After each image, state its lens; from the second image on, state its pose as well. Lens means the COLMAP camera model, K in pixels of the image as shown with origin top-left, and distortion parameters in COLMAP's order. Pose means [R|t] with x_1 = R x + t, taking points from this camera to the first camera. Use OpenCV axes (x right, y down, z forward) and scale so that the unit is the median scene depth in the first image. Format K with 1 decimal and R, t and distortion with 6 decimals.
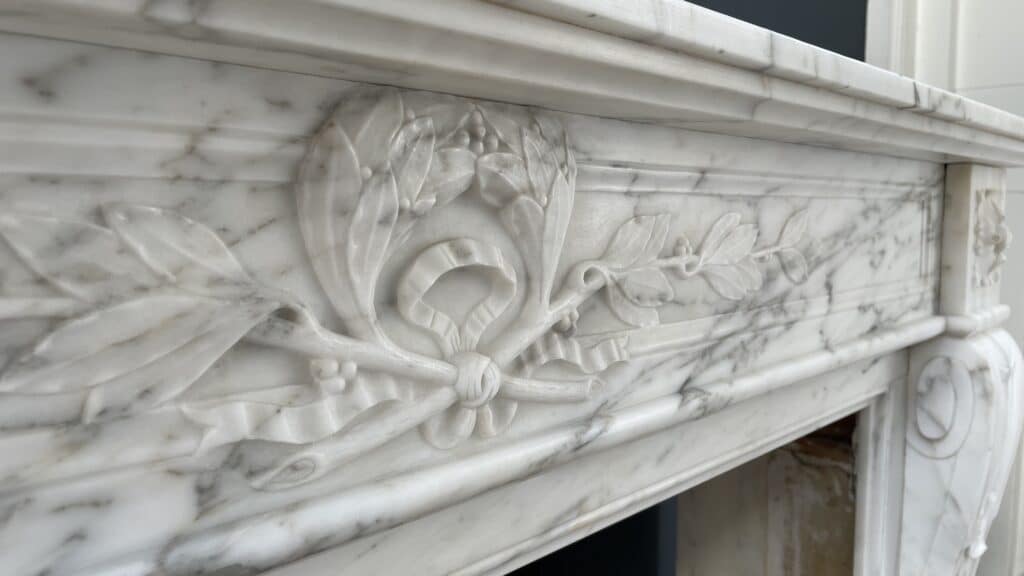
lens RADIAL K [[779.3, 0, 508.9], [0, 779.3, 281.3], [0, 0, 1]] dist [0.090313, -0.133070]
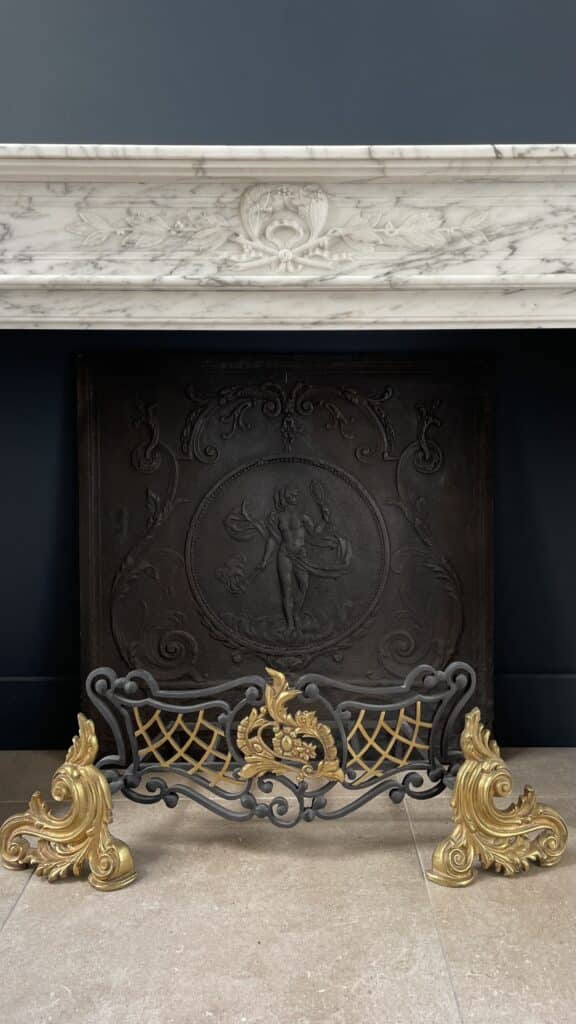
lens RADIAL K [[771.7, 0, 305.3], [0, 771.7, 507.4], [0, 0, 1]] dist [0.089007, -0.125701]
pose [[0.704234, 0.094588, -0.703639, 2.444210], [-0.059166, 0.995457, 0.074601, 0.915011], [0.707499, -0.010905, 0.706631, -1.461676]]
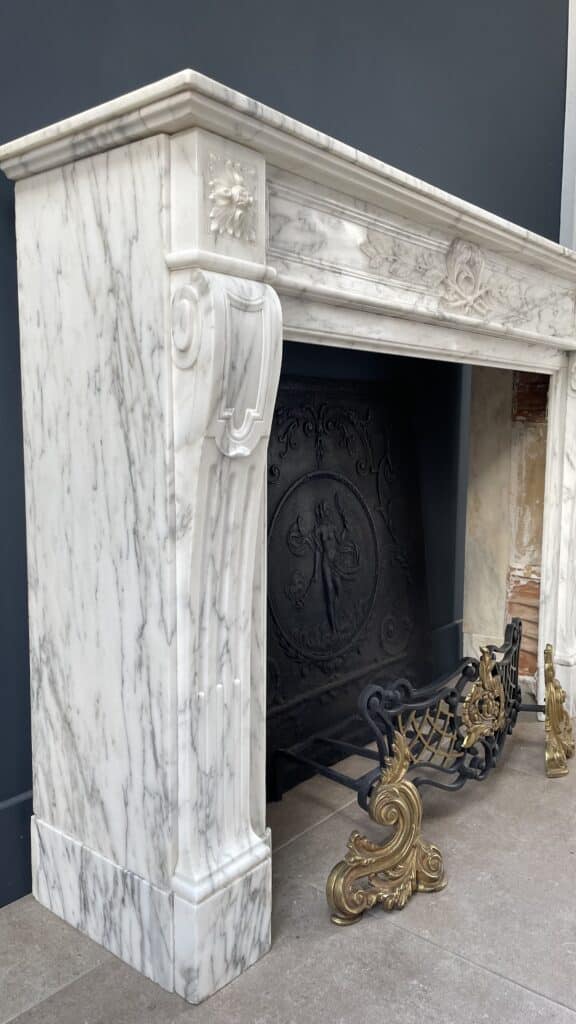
lens RADIAL K [[779.3, 0, 291.7], [0, 779.3, 506.5], [0, 0, 1]] dist [0.090313, -0.133070]
pose [[0.996709, -0.001689, 0.081050, -1.260666], [0.000245, 0.999841, 0.017815, 1.080103], [-0.081067, -0.017737, 0.996551, -3.118672]]
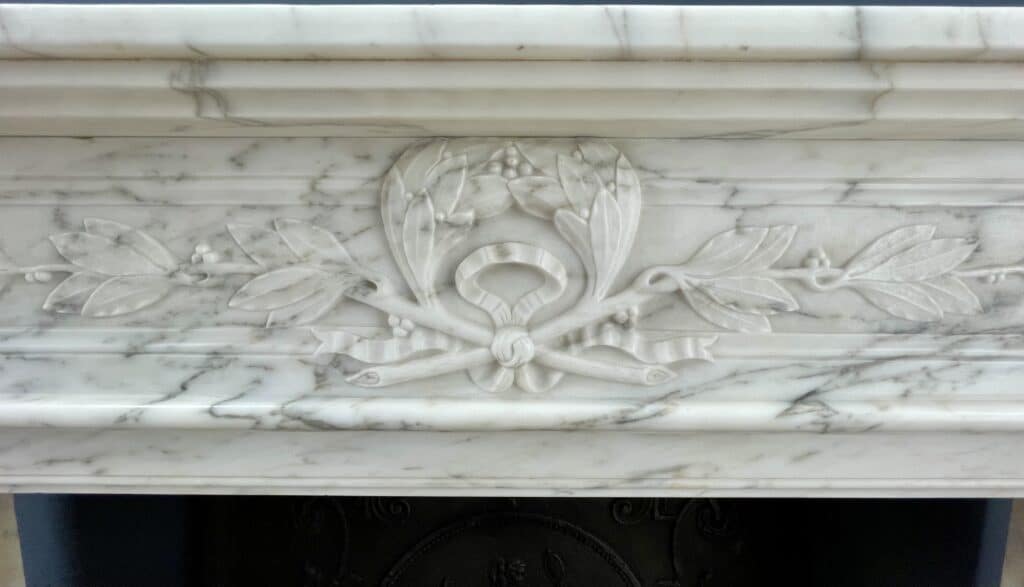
lens RADIAL K [[429.3, 0, 514.4], [0, 429.3, 273.6], [0, 0, 1]] dist [-0.002412, -0.000314]
pose [[0.697721, 0.079933, -0.711896, 0.390232], [-0.066030, 0.996701, 0.047195, -0.029769], [0.713320, 0.014078, 0.700697, 0.392505]]
